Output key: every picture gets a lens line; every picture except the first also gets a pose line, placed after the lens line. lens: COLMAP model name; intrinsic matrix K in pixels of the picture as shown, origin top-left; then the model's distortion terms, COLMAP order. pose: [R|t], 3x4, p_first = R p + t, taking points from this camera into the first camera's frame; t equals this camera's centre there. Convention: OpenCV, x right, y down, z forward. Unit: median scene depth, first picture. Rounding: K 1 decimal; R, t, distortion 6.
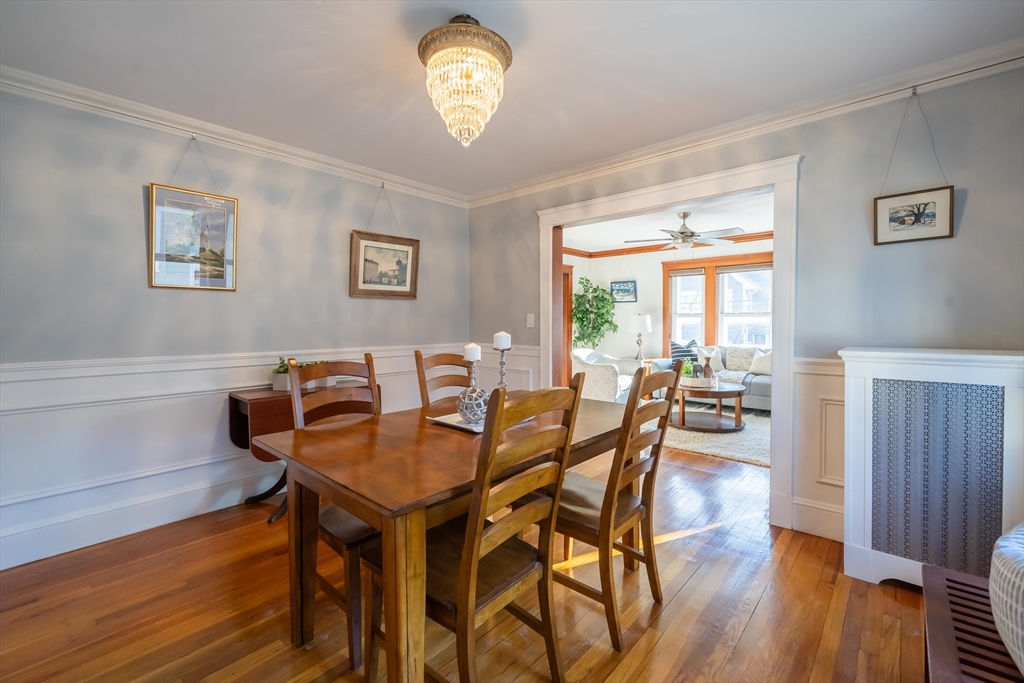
lens RADIAL K [[433.6, 0, 511.8], [0, 433.6, 331.0], [0, 0, 1]] dist [-0.001219, 0.000131]
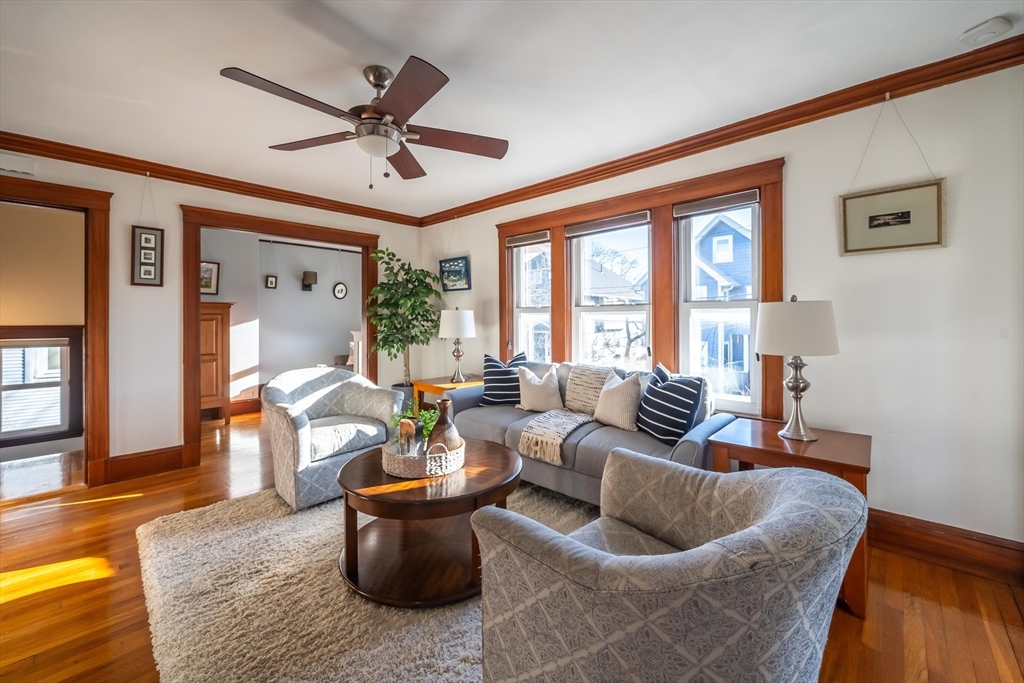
lens RADIAL K [[398.4, 0, 499.2], [0, 398.4, 325.1], [0, 0, 1]] dist [0.000127, -0.000025]
pose [[0.999217, -0.002927, -0.039464, 0.345303], [0.002628, 0.999967, -0.007631, -0.009293], [0.039485, 0.007521, 0.999192, 0.399306]]
